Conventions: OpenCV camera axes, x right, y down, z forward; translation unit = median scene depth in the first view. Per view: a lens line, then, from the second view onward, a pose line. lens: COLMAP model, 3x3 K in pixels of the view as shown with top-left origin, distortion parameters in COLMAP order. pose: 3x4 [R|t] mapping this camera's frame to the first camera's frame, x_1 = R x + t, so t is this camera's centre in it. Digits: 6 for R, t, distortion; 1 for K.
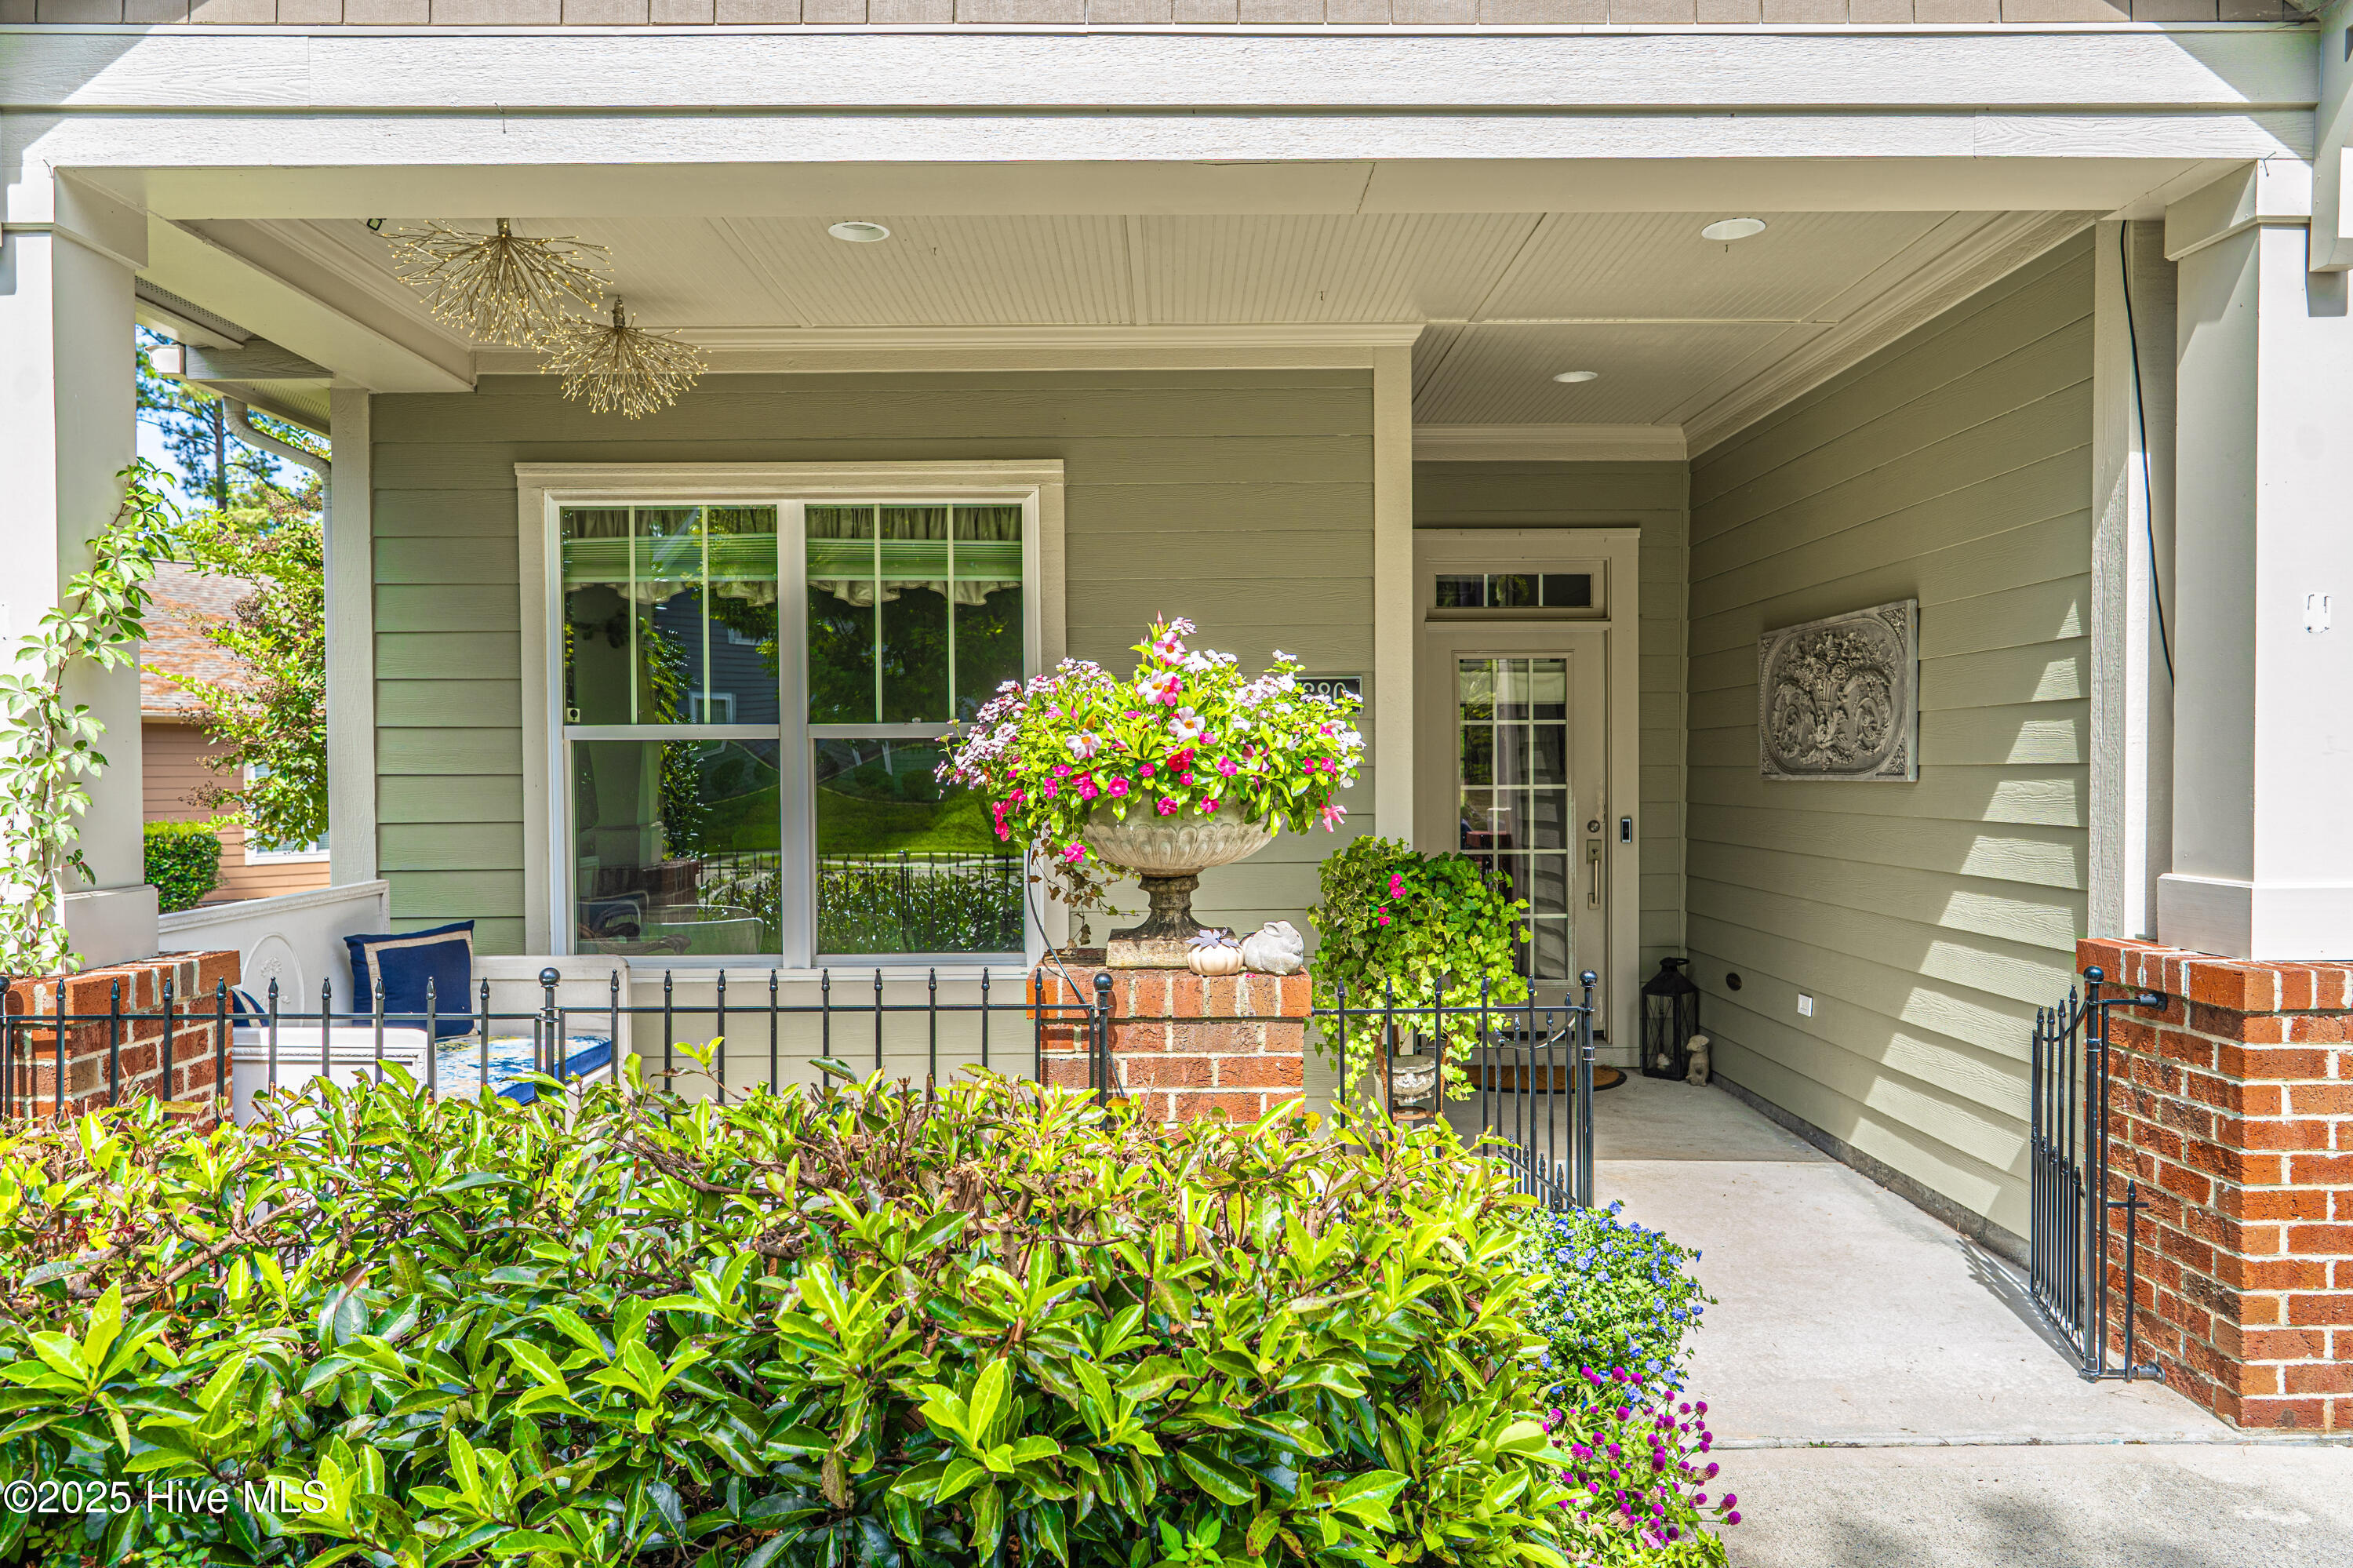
lens RADIAL K [[1577.6, 0, 1174.3], [0, 1577.6, 779.1], [0, 0, 1]] dist [-0.005083, 0.006357]
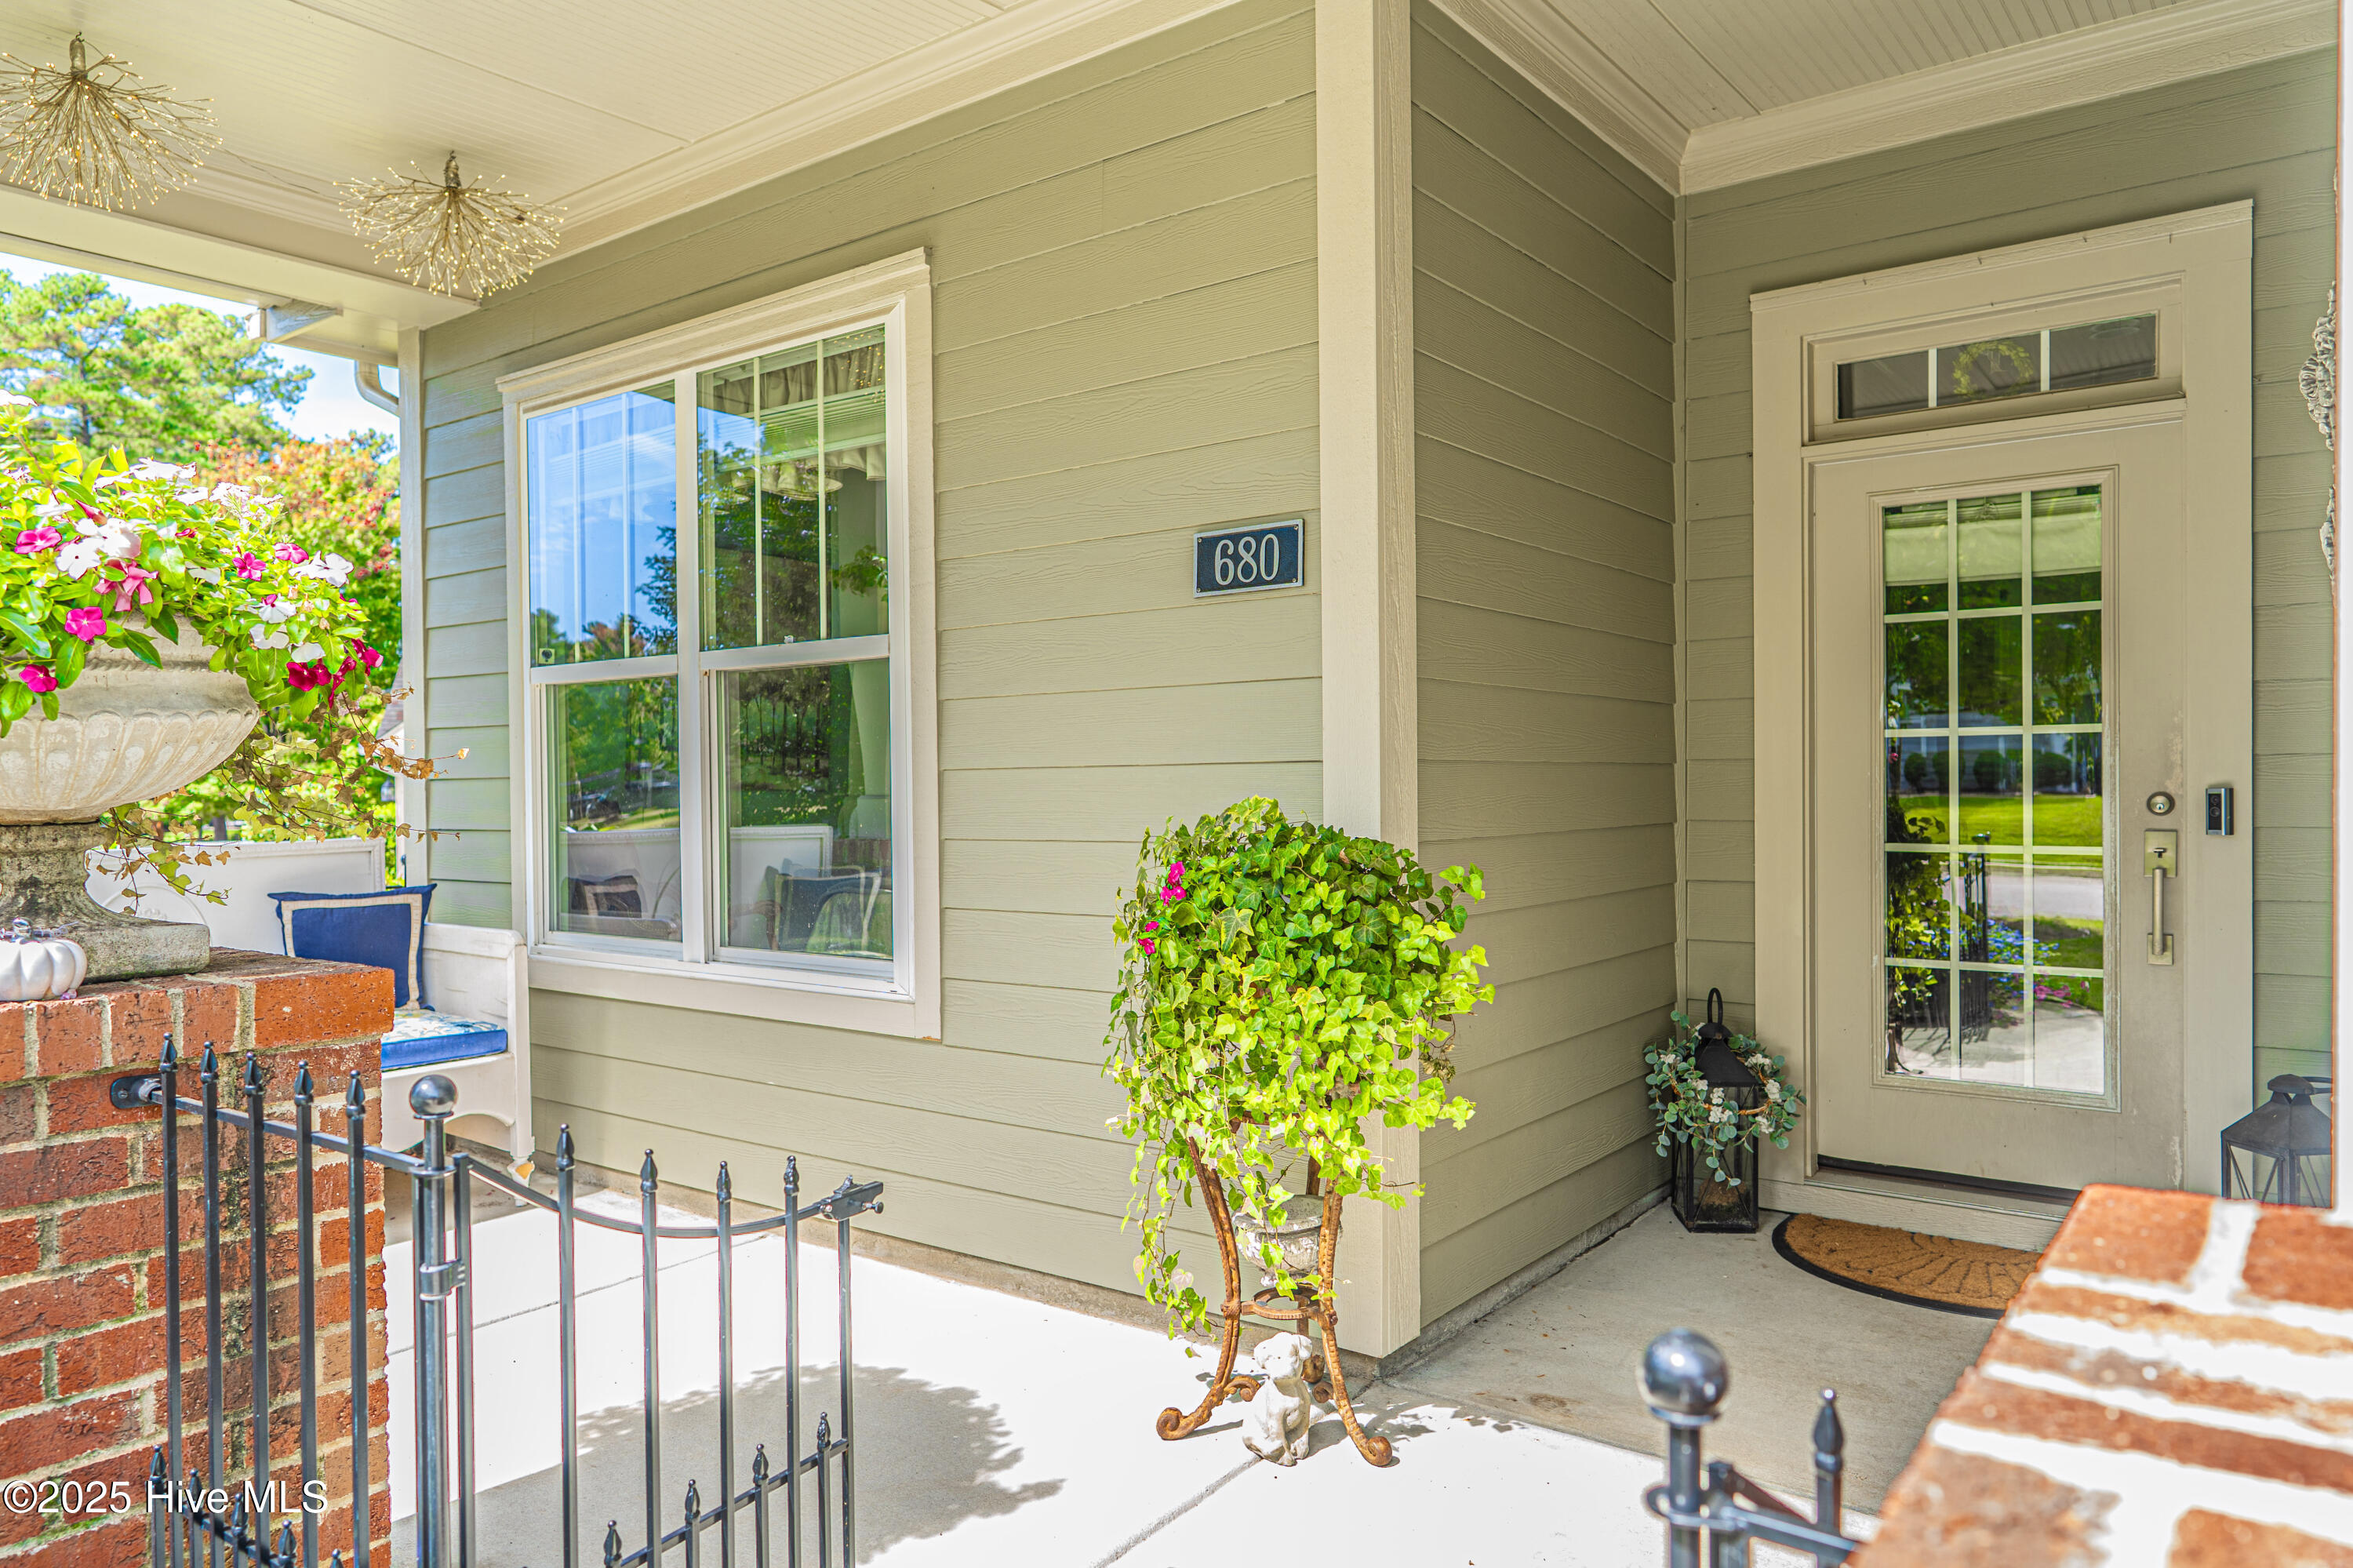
lens RADIAL K [[1577.6, 0, 1152.5], [0, 1577.6, 785.8], [0, 0, 1]] dist [-0.005083, 0.006357]
pose [[0.780964, 0.000576, -0.624576, 0.439468], [0.000712, 0.999998, 0.001813, 0.030441], [0.624576, -0.001860, 0.780962, 0.522468]]
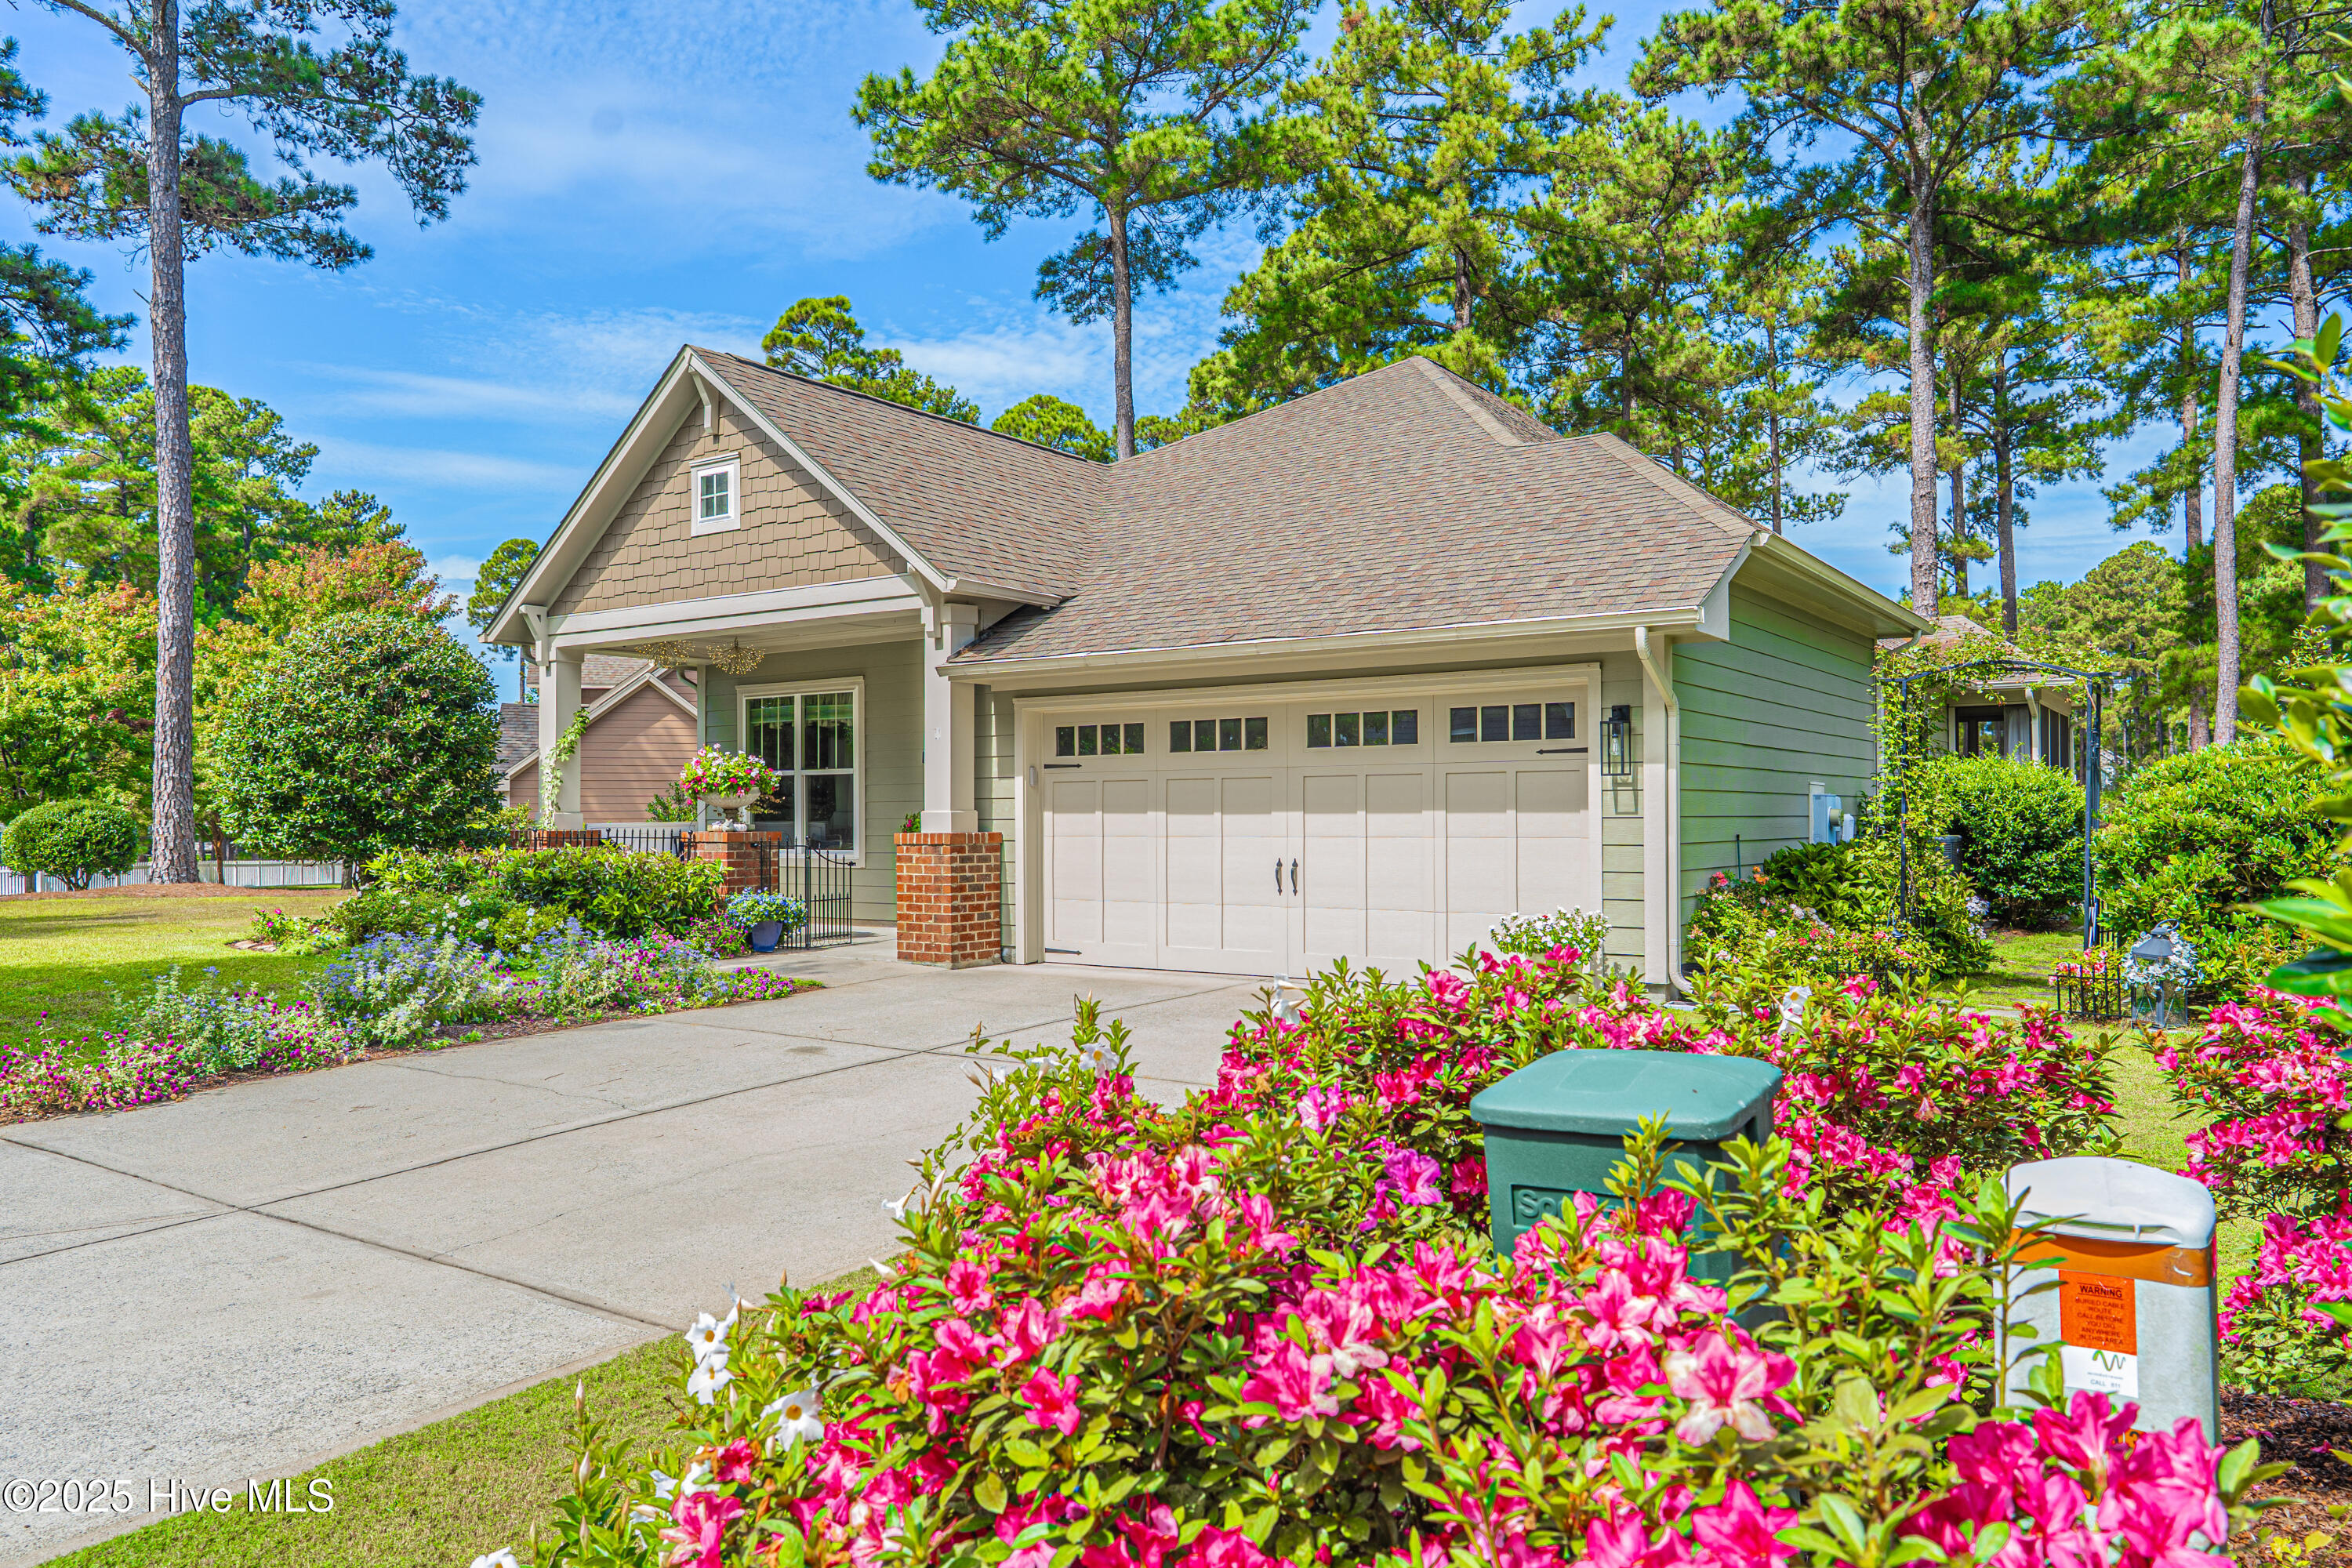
lens RADIAL K [[1581.5, 0, 1172.7], [0, 1581.5, 805.5], [0, 0, 1]] dist [-0.007568, 0.009087]
pose [[0.814105, -0.000561, -0.580718, 2.049349], [-0.002328, 0.999988, -0.004230, 0.042923], [0.580714, 0.004795, 0.814094, -1.002094]]
